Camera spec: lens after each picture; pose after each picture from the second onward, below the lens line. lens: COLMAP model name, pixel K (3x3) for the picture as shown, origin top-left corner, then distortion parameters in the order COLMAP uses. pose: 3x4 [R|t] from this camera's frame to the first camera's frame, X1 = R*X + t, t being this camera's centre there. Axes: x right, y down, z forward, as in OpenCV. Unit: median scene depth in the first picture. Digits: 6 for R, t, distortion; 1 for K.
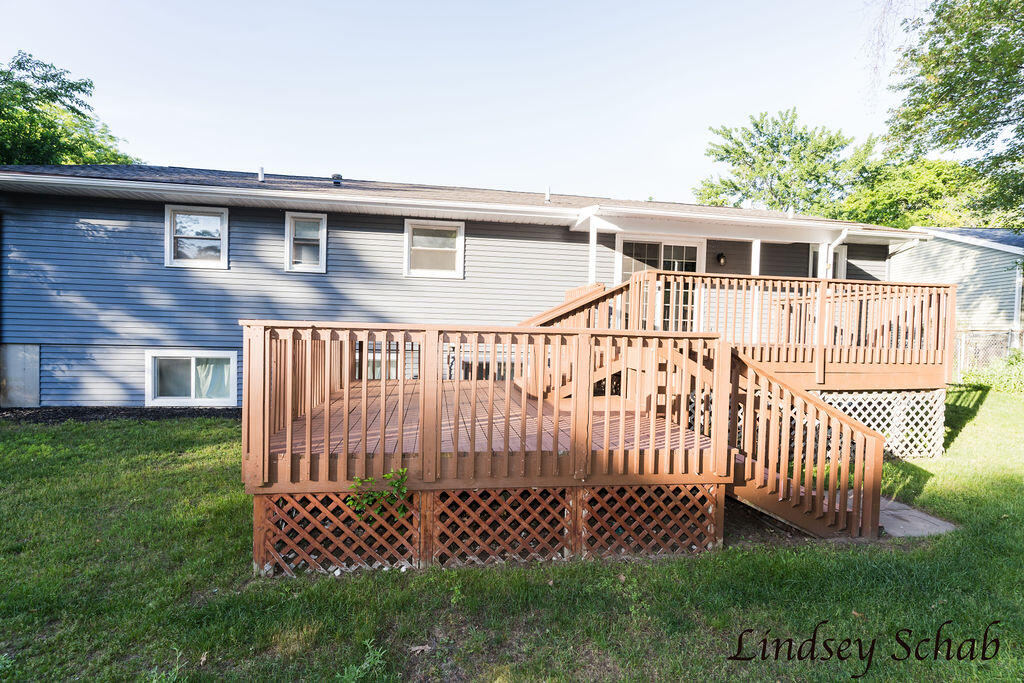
lens RADIAL K [[490.4, 0, 514.2], [0, 490.4, 340.5], [0, 0, 1]] dist [0.008515, -0.001458]
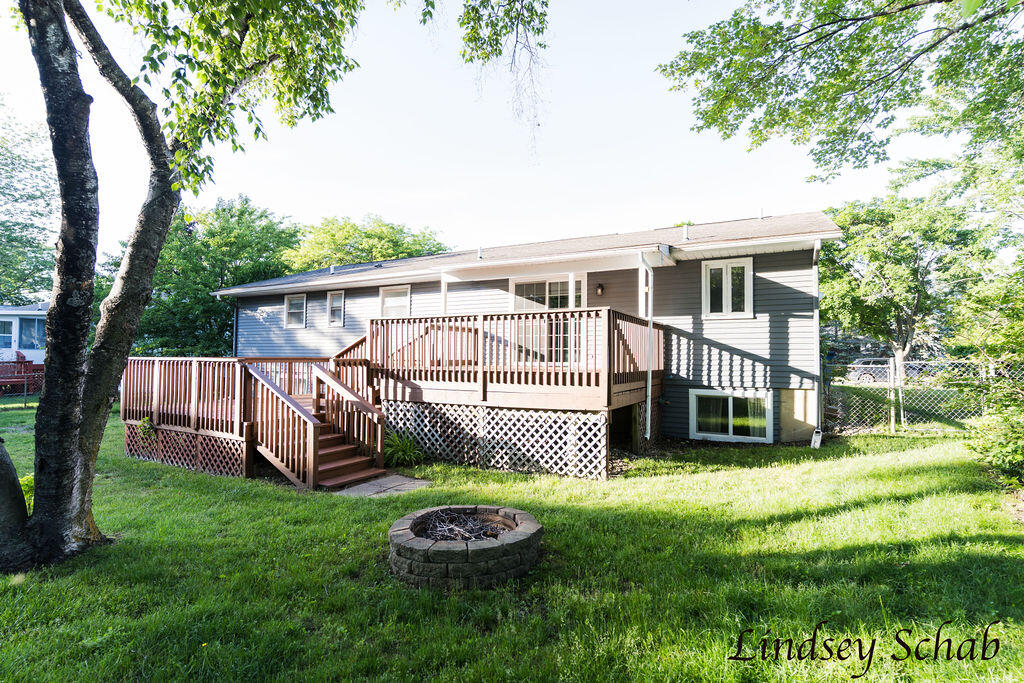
lens RADIAL K [[498.0, 0, 514.5], [0, 498.0, 342.4], [0, 0, 1]] dist [-0.008969, 0.000287]
pose [[0.796382, -0.038829, -0.603547, 1.034040], [-0.000764, 0.997872, -0.065206, 0.018695], [0.604794, 0.052390, 0.794657, 0.054434]]
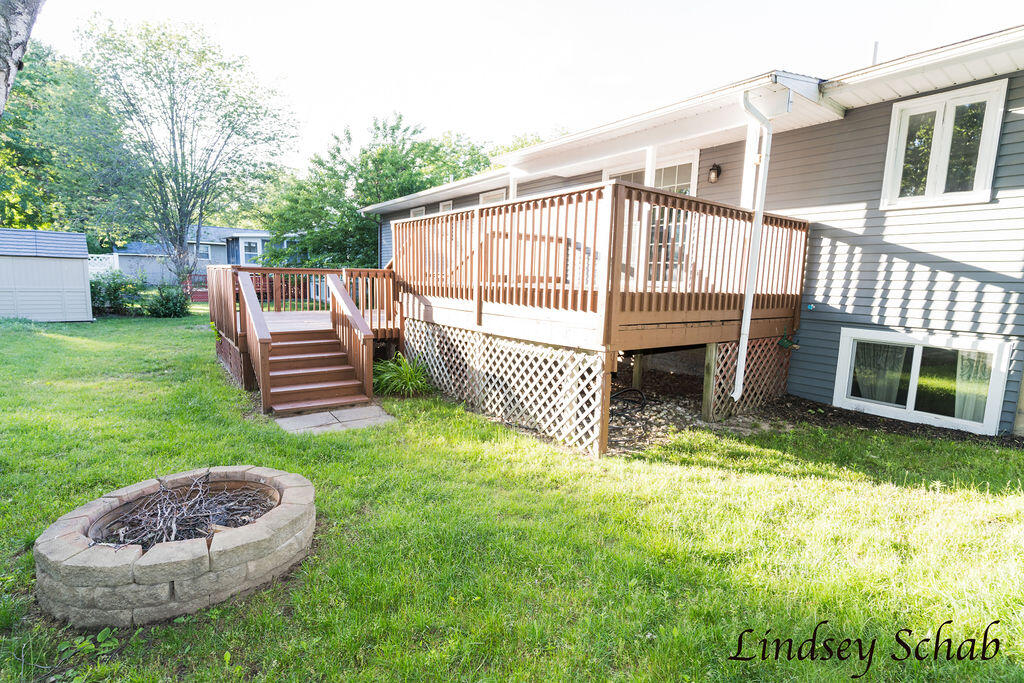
lens RADIAL K [[490.4, 0, 518.1], [0, 490.4, 340.2], [0, 0, 1]] dist [0.008515, -0.001458]
pose [[0.464547, 0.098503, -0.880053, 1.060113], [-0.038250, 0.995099, 0.091189, 0.022924], [0.884722, -0.008700, 0.466038, 0.479460]]
